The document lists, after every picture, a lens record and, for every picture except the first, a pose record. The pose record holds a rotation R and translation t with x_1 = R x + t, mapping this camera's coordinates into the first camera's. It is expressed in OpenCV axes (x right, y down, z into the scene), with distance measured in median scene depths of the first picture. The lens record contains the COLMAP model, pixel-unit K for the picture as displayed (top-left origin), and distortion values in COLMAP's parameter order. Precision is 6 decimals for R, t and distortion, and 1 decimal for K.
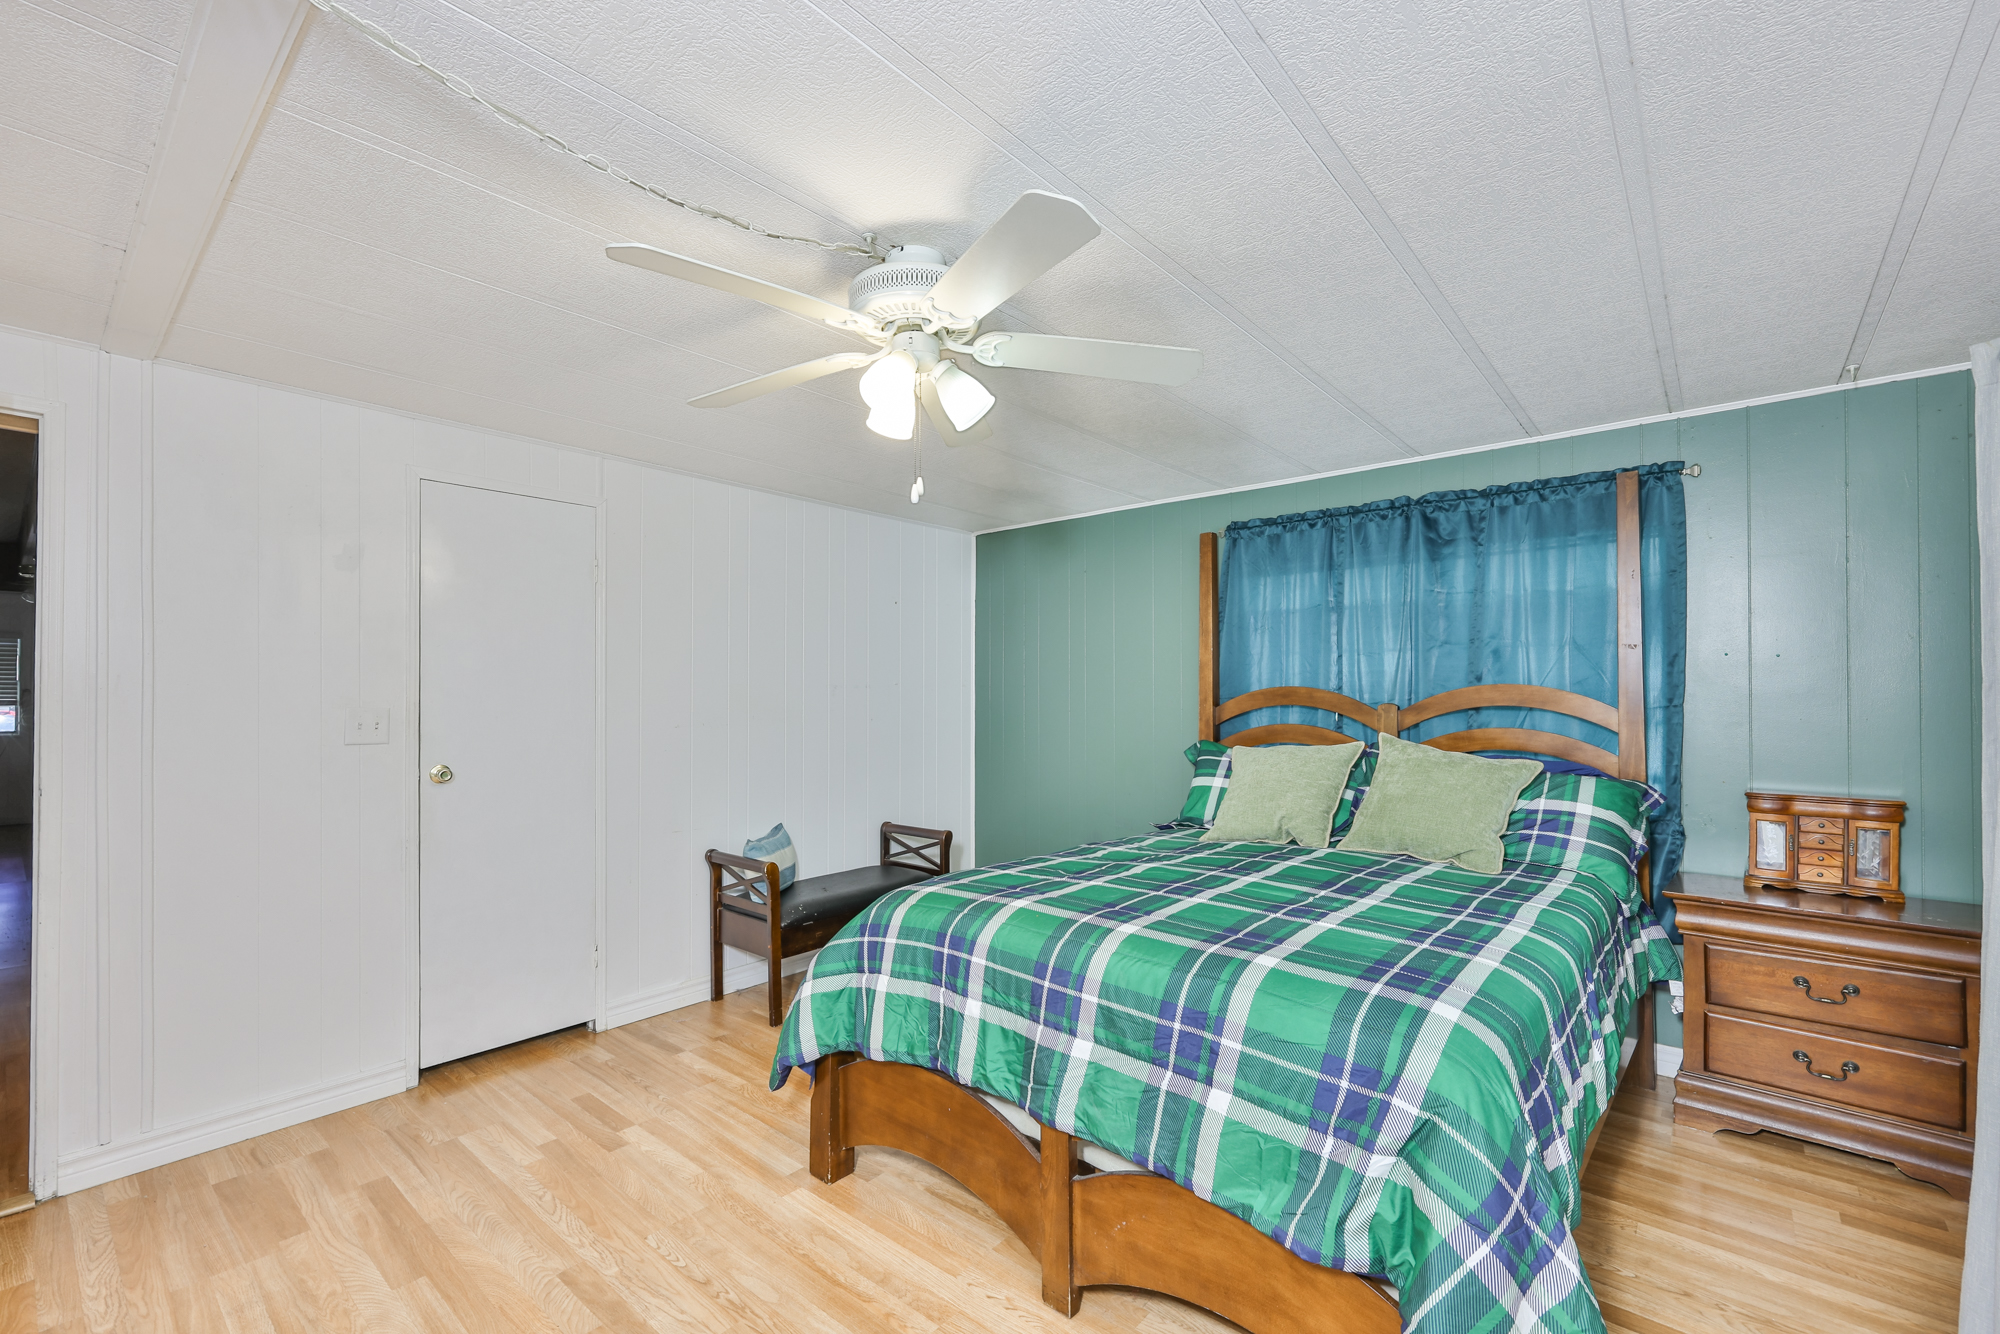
lens RADIAL K [[853.2, 0, 1000.7], [0, 853.2, 703.3], [0, 0, 1]] dist [0.000409, 0.000167]
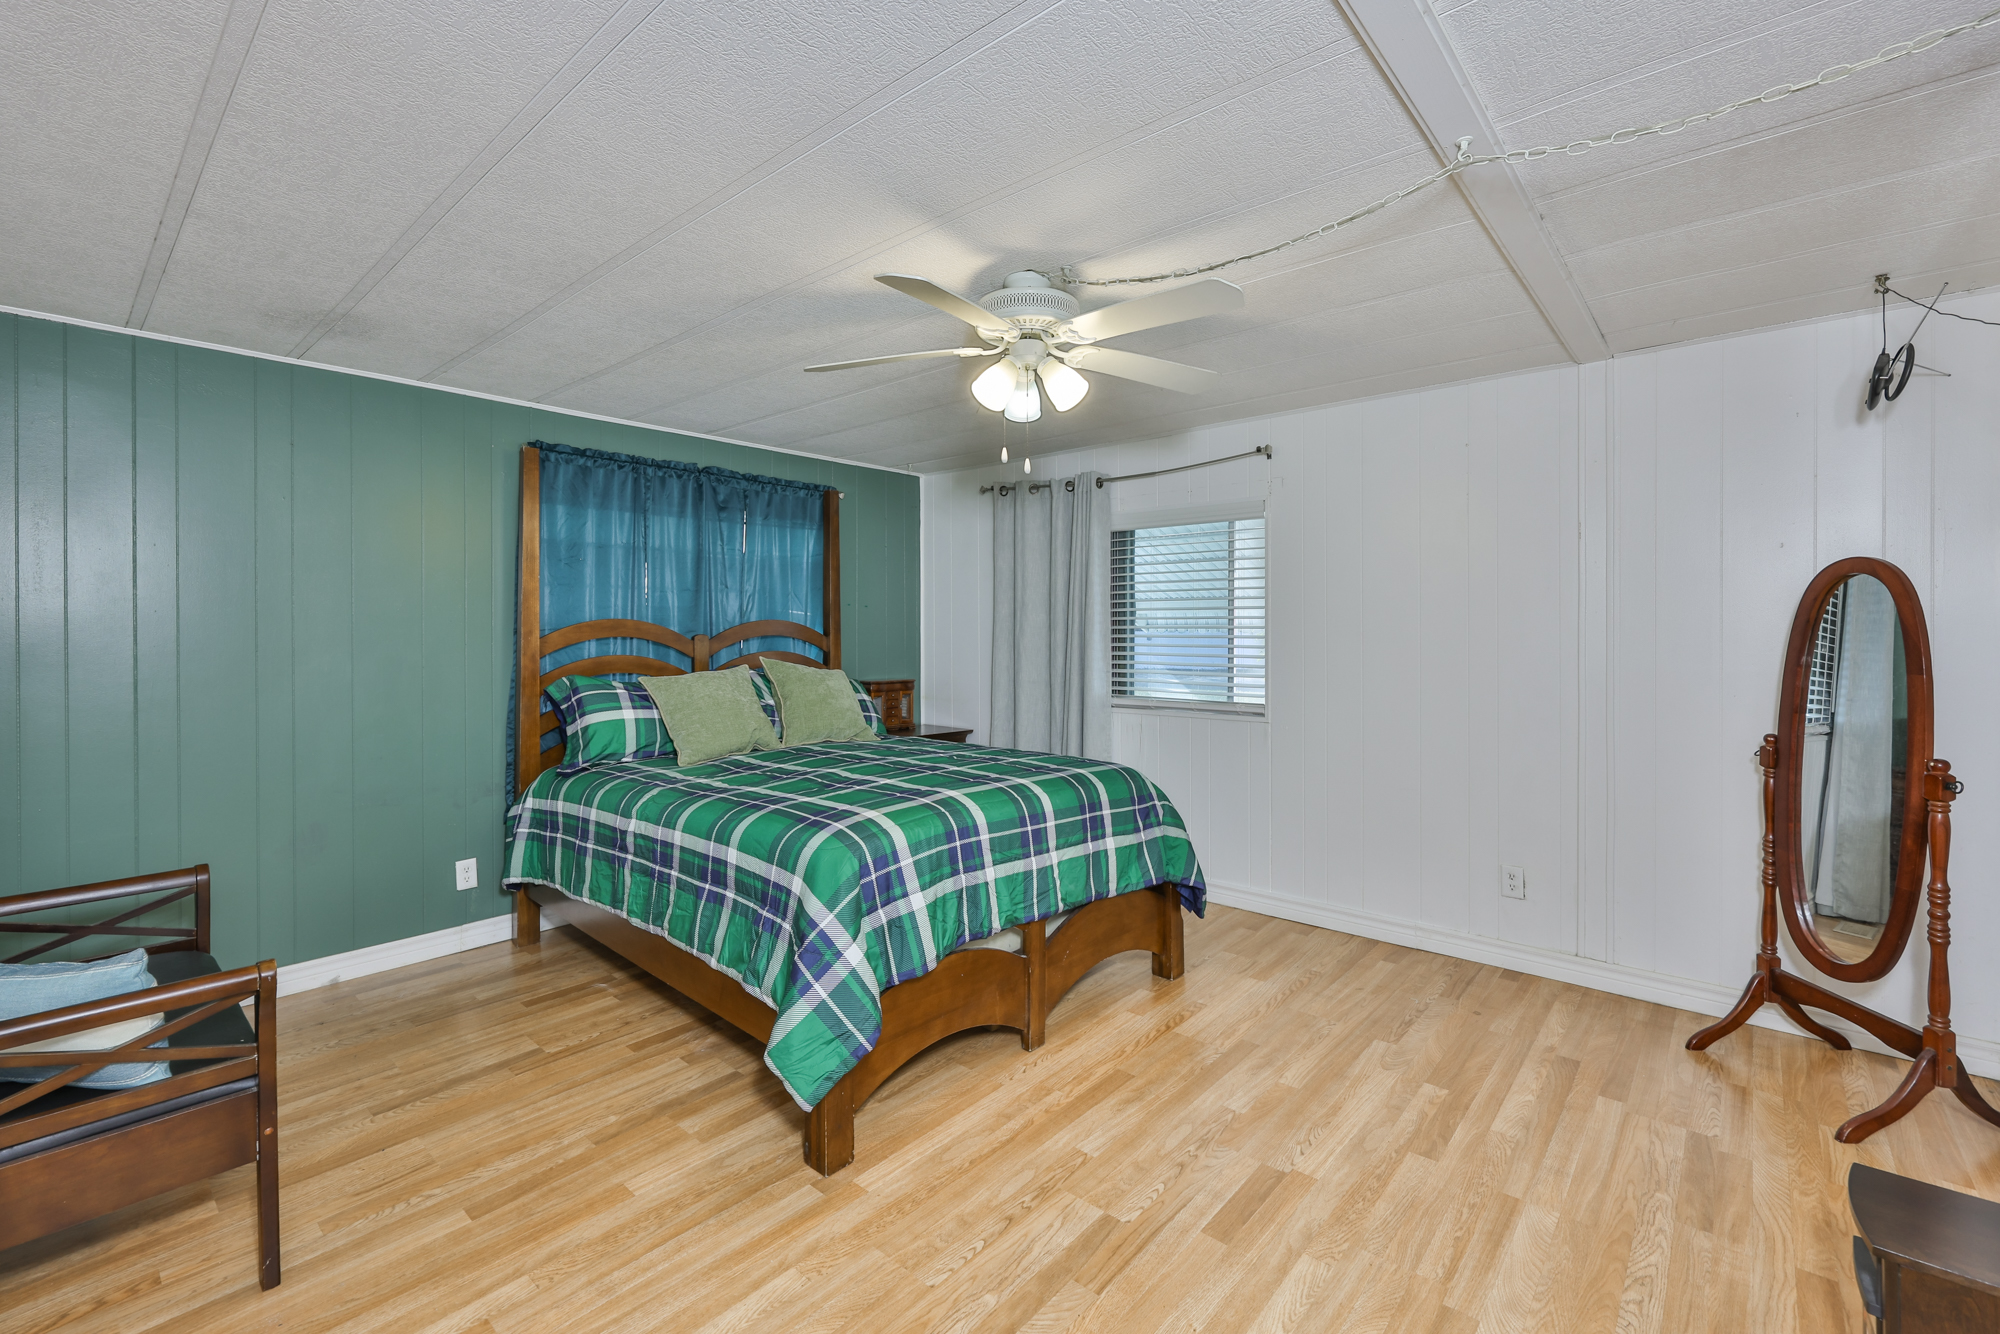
lens RADIAL K [[846.4, 0, 1000.8], [0, 846.4, 661.0], [0, 0, 1]] dist [-0.000684, 0.000611]
pose [[0.021185, -0.033742, 0.999206, -0.789904], [0.015417, 0.999323, 0.033419, 0.003642], [-0.999657, 0.014697, 0.021691, 0.597491]]
